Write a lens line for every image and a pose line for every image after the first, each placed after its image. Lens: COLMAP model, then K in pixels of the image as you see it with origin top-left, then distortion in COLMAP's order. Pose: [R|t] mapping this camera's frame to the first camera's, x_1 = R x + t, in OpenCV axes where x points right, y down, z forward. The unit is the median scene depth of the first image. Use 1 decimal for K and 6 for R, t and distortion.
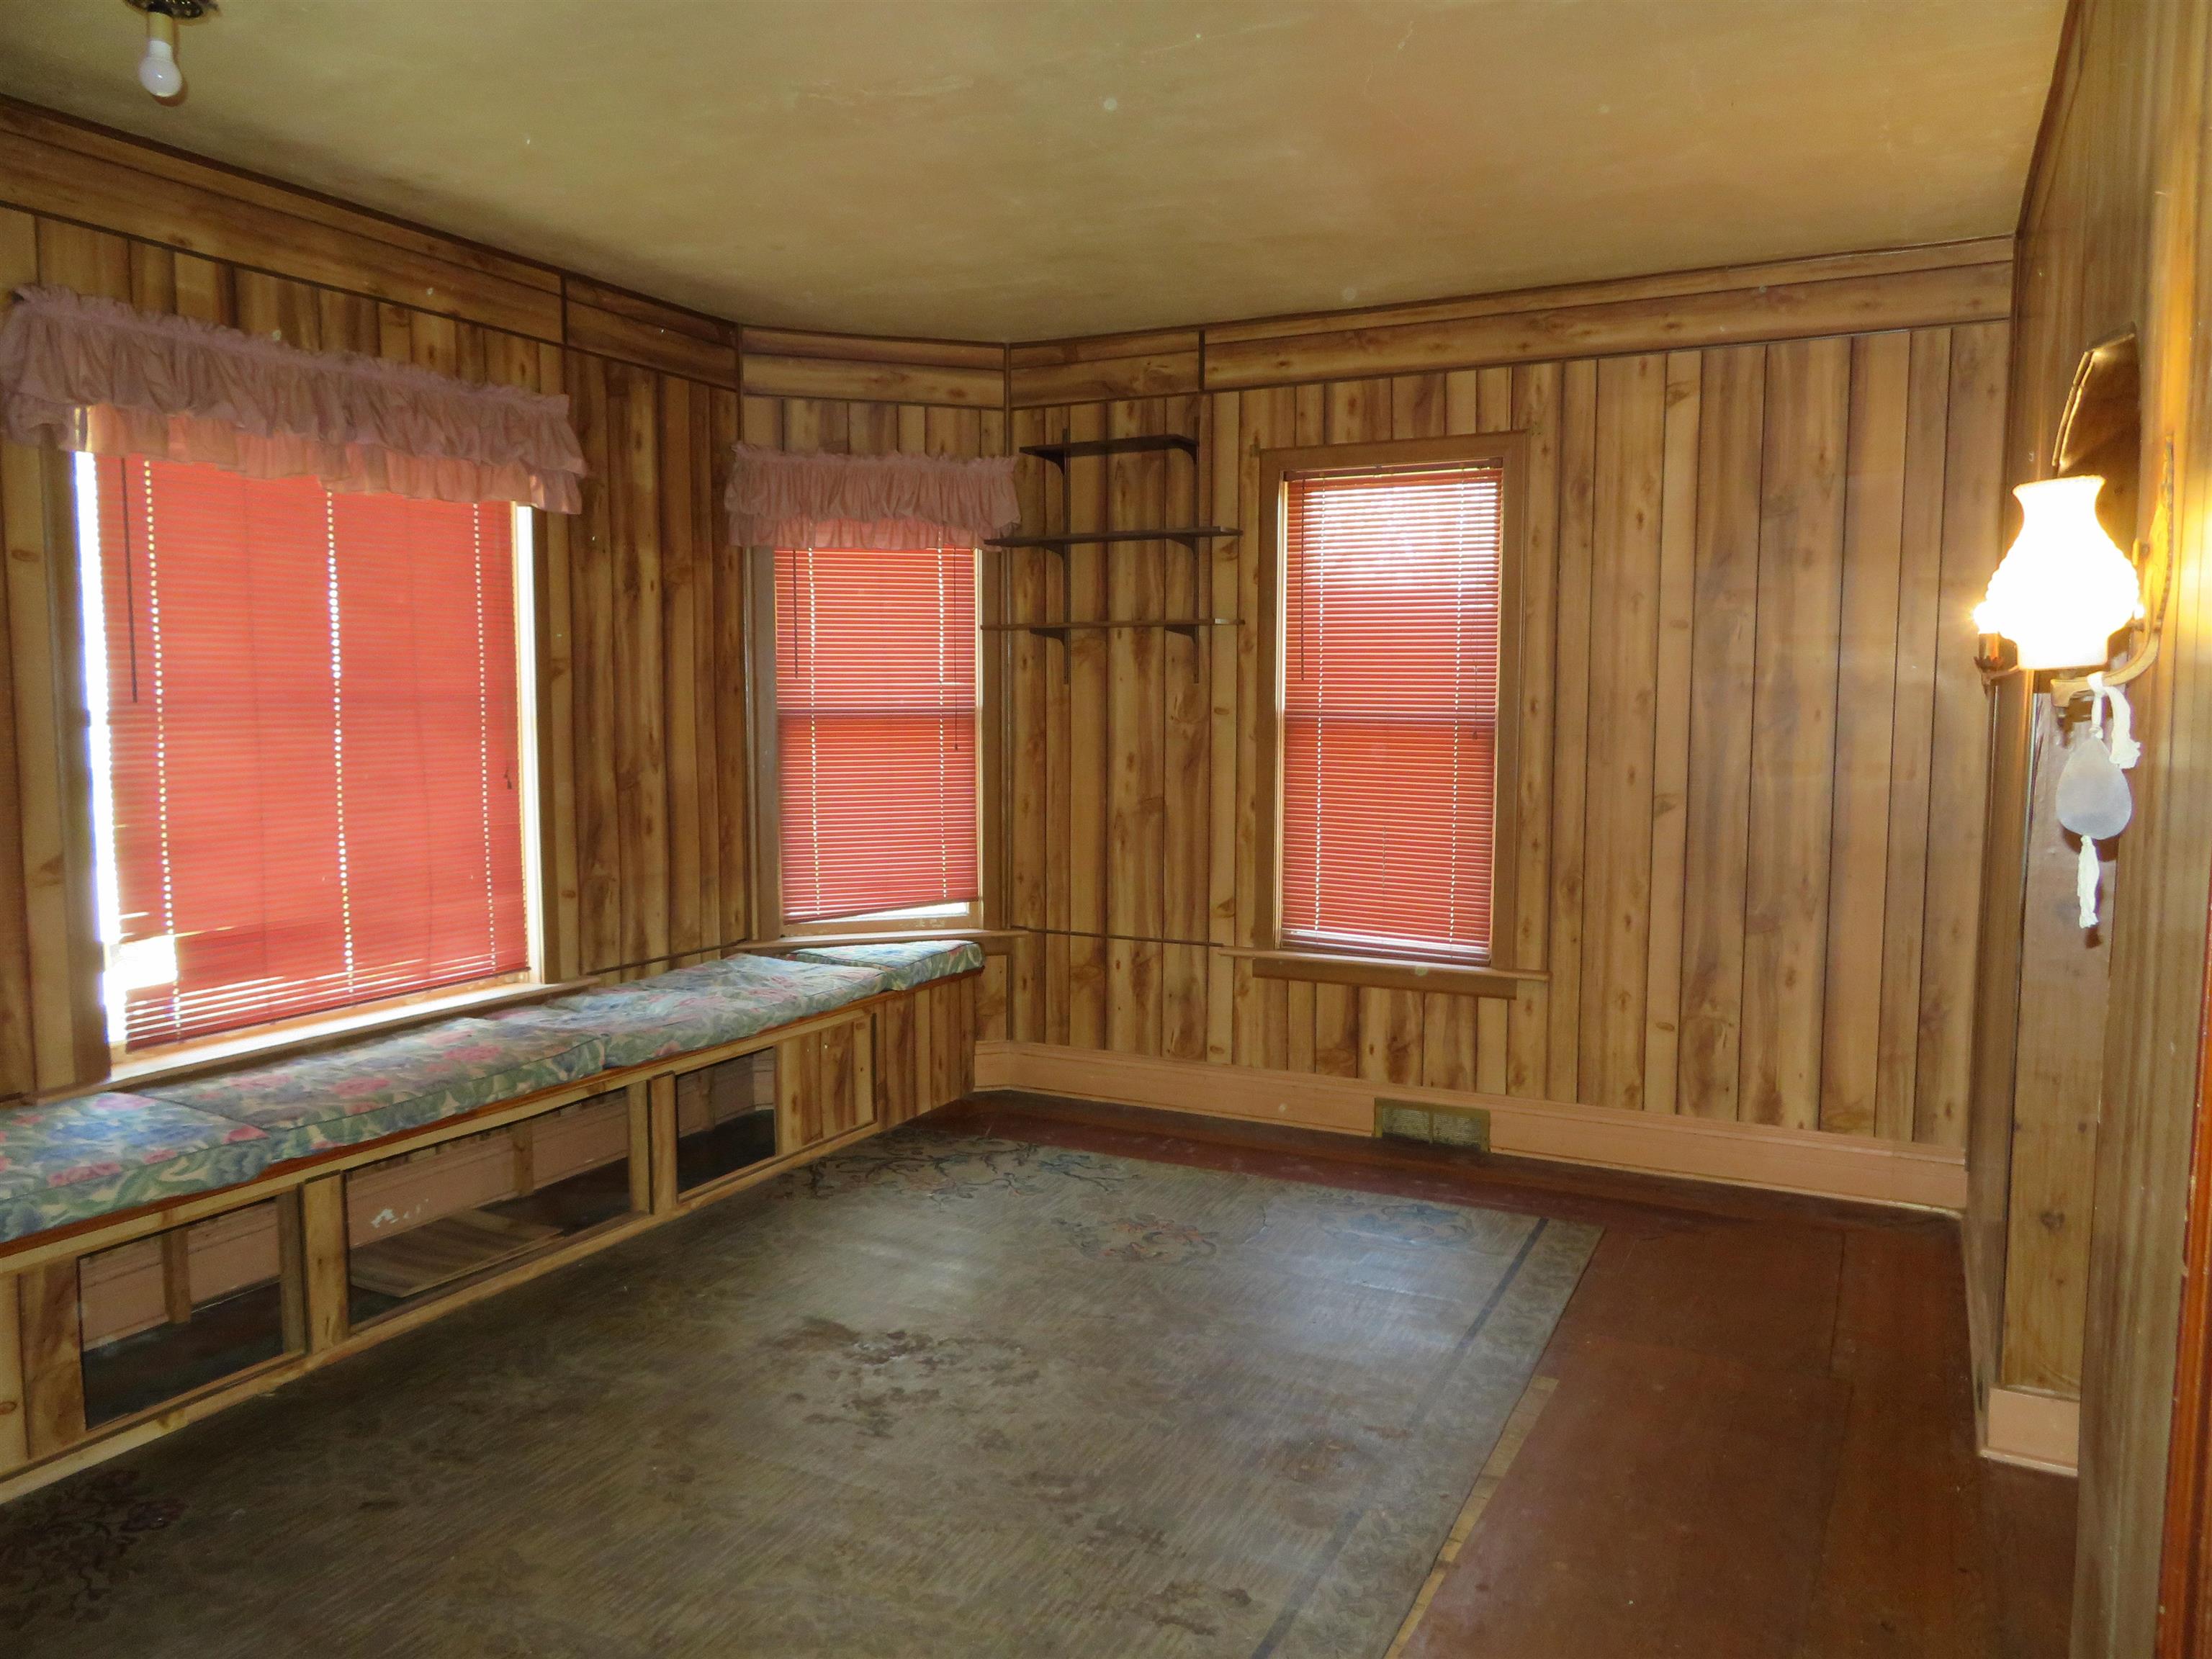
lens RADIAL K [[1588.1, 0, 1106.0], [0, 1588.1, 829.5], [0, 0, 1]] dist [-0.005295, 0.001818]
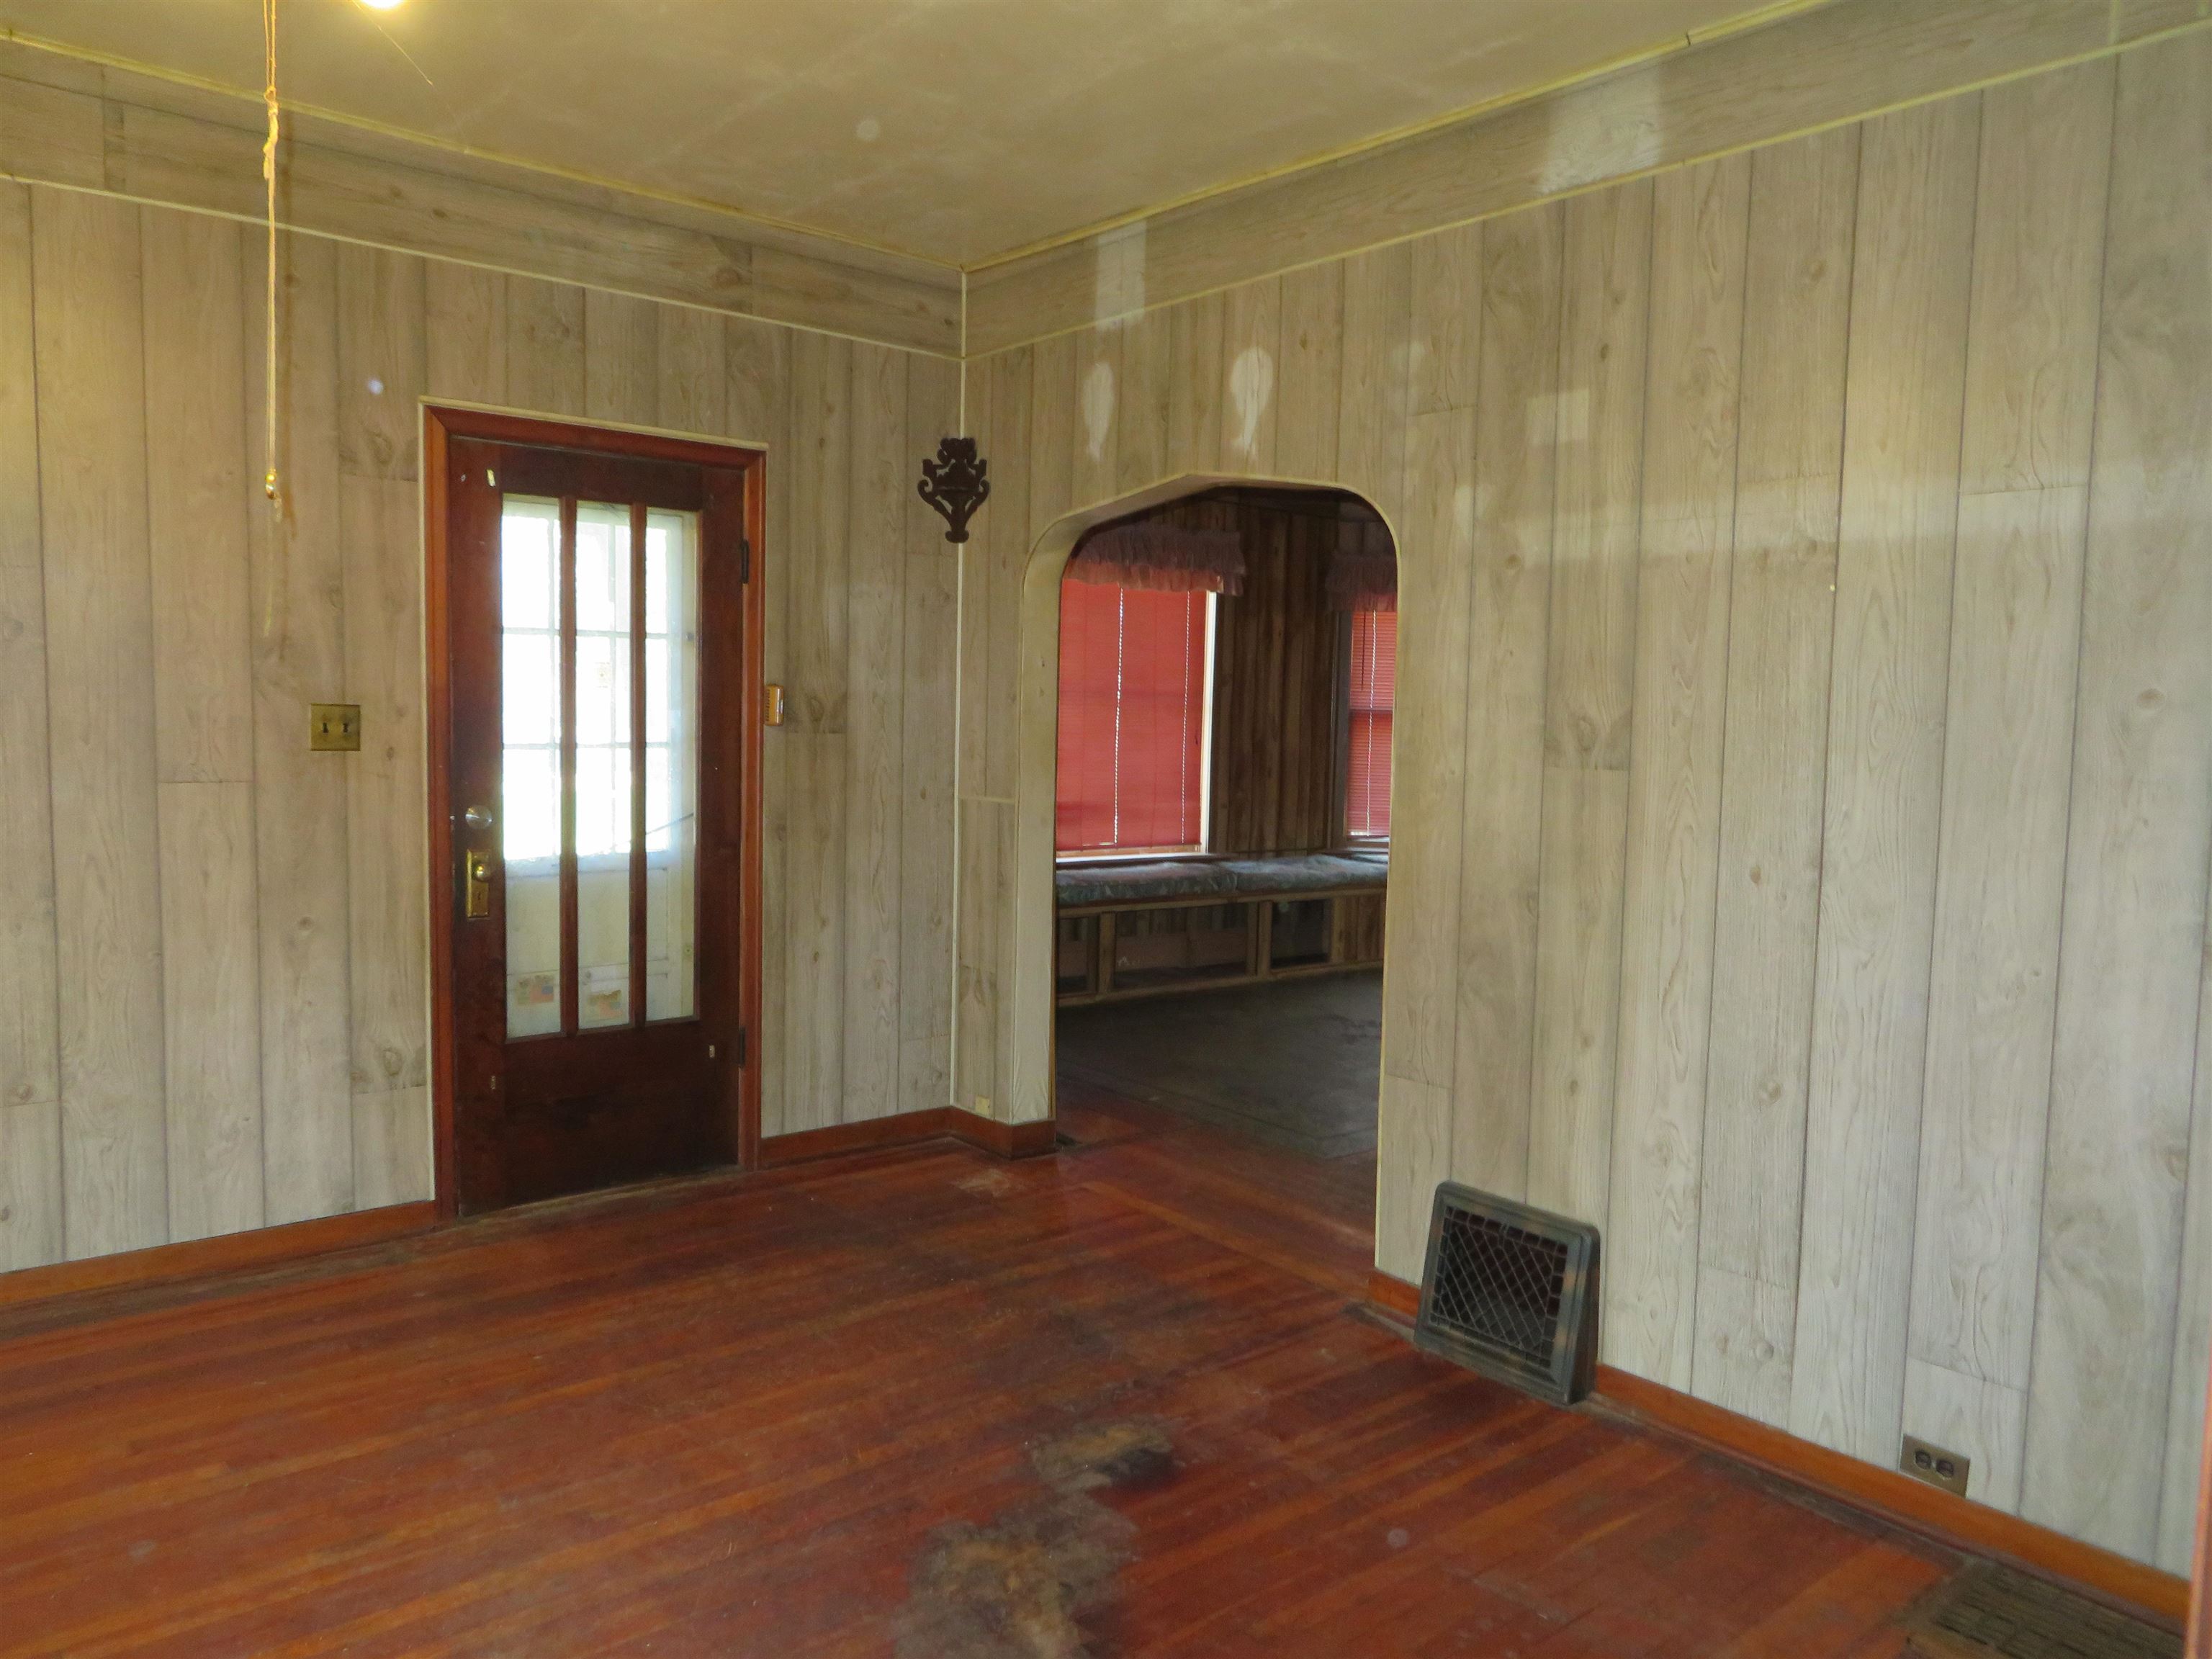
lens RADIAL K [[1594.5, 0, 1106.0], [0, 1594.5, 829.5], [0, 0, 1]] dist [-0.004414, 0.005368]
pose [[0.920023, 0.053740, -0.388161, 0.228313], [-0.060522, 0.998153, -0.005257, 0.080484], [0.387162, 0.028329, 0.921576, -0.676097]]
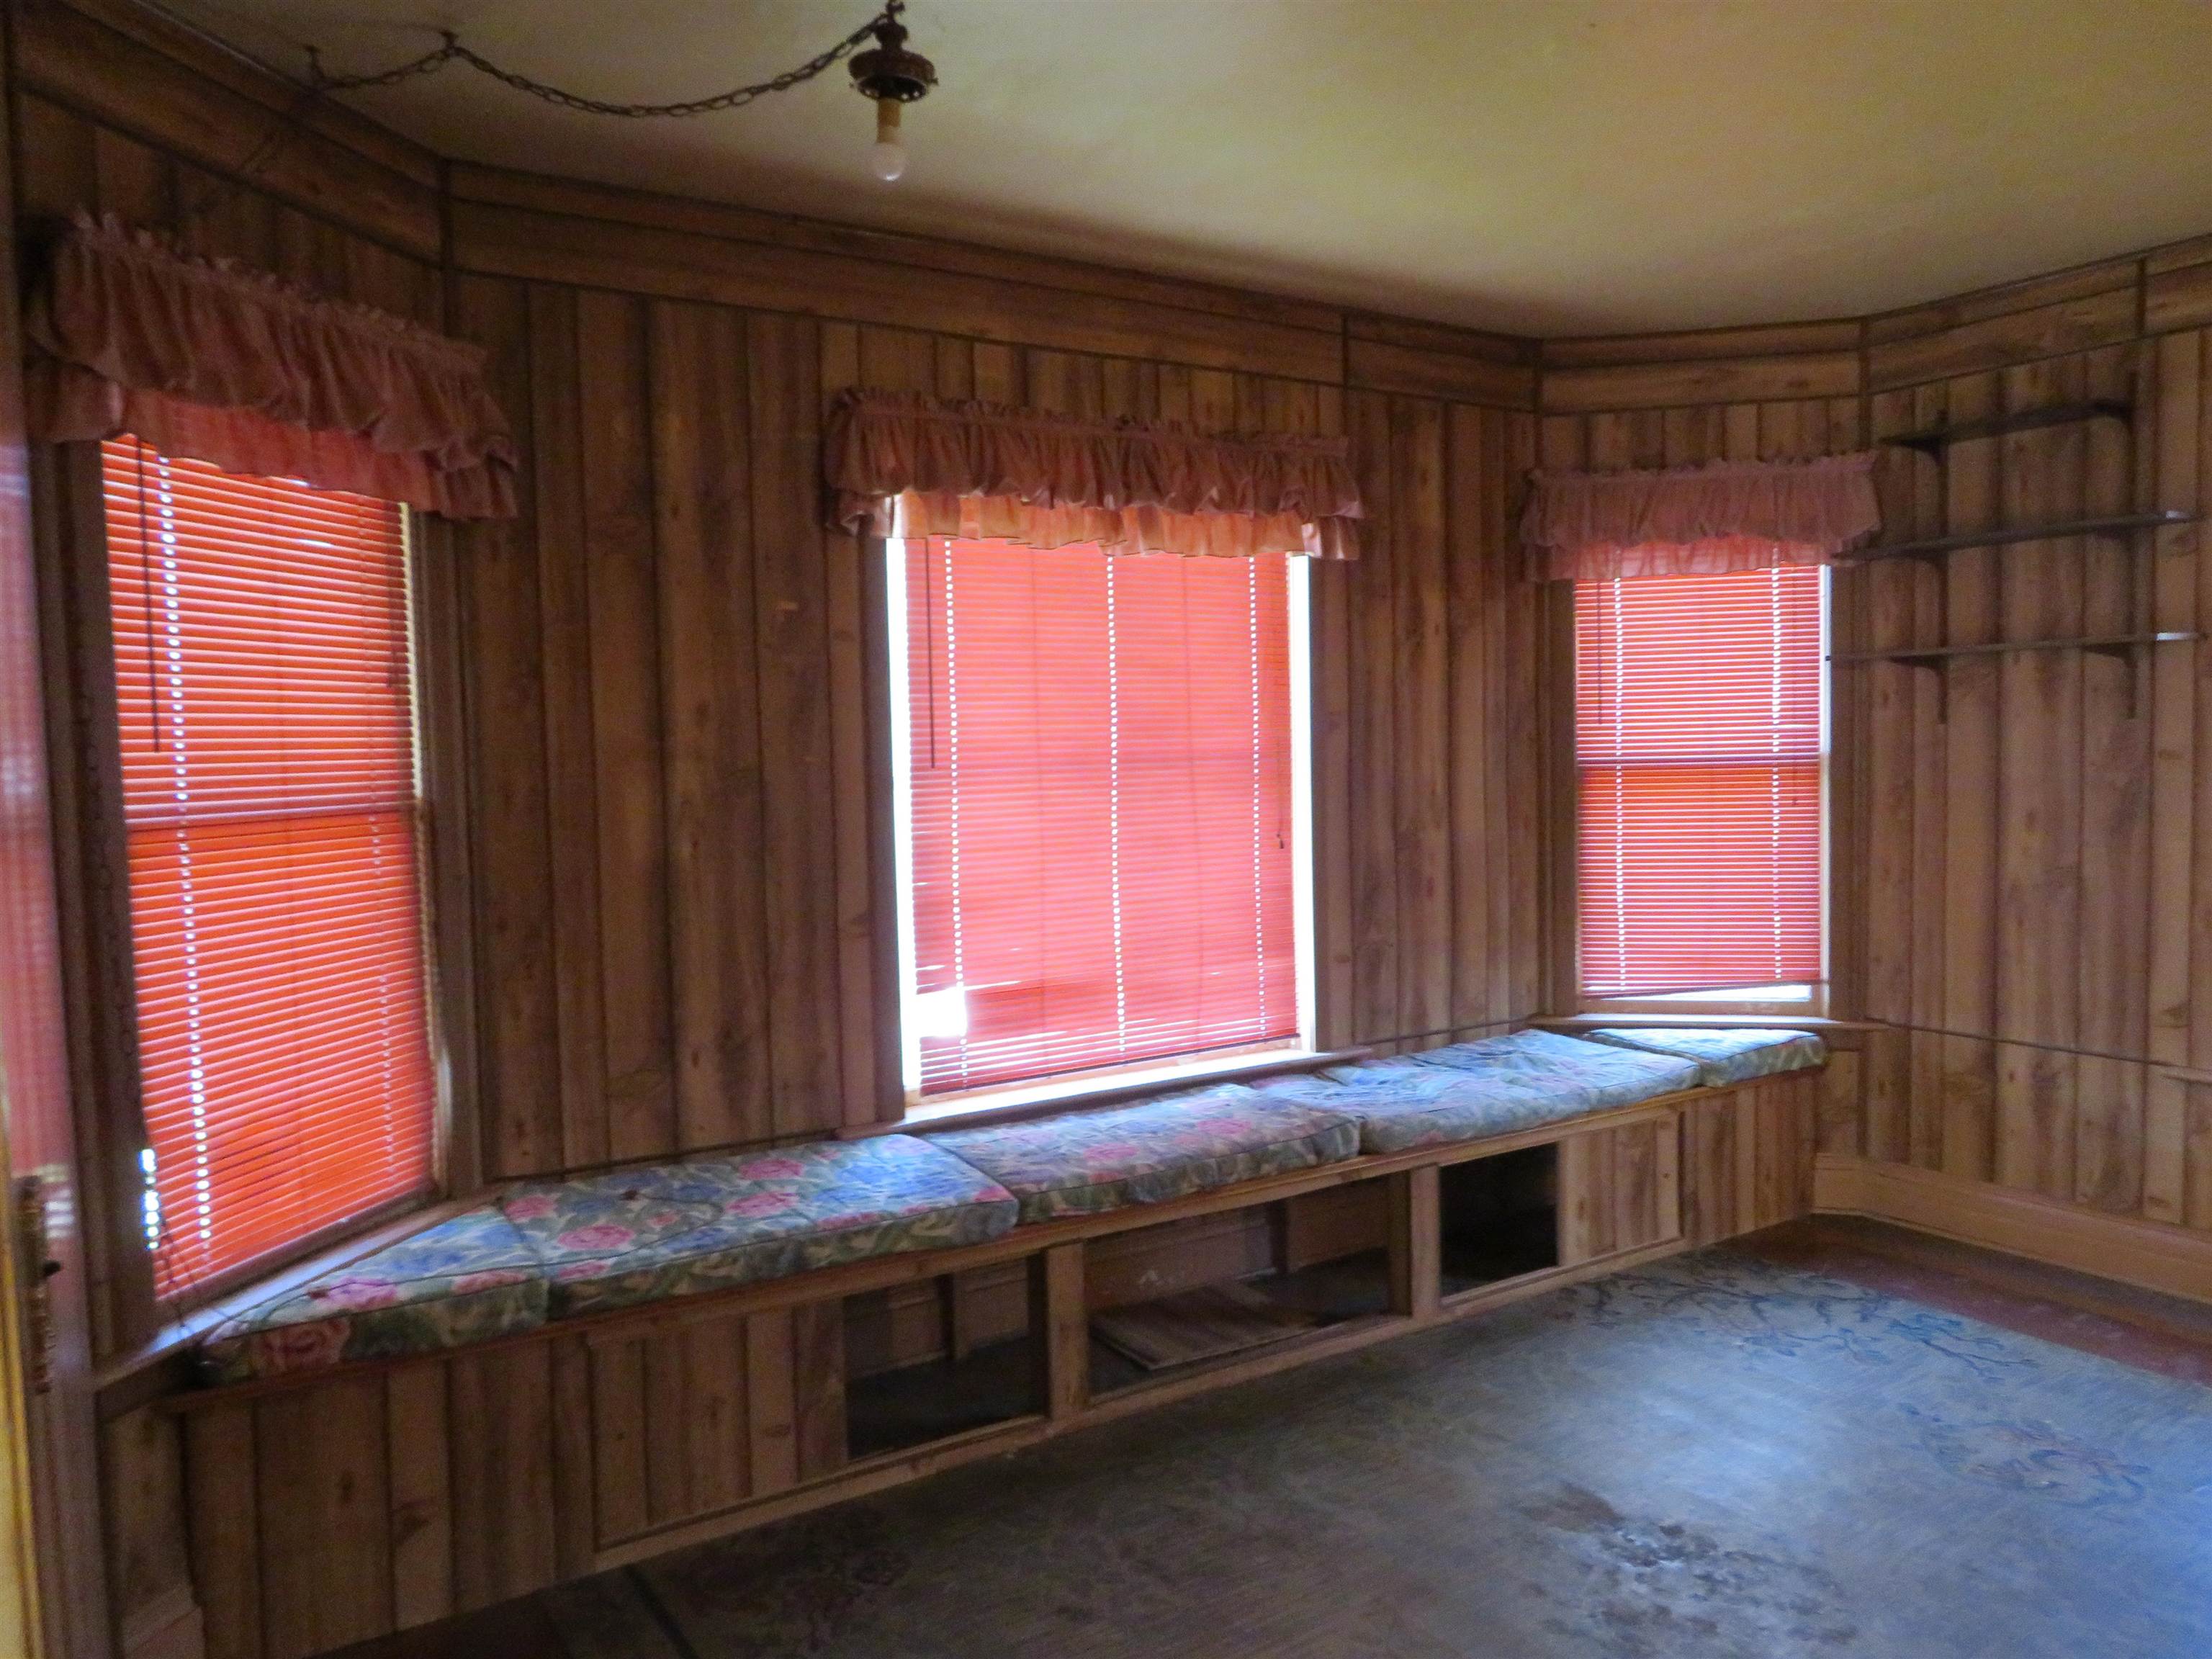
lens RADIAL K [[1588.1, 0, 1106.0], [0, 1588.1, 829.5], [0, 0, 1]] dist [-0.005295, 0.001818]
pose [[0.862126, 0.008537, -0.506622, 0.019917], [-0.021136, 0.999594, -0.019124, -0.014763], [0.506253, 0.027195, 0.861956, 0.100074]]
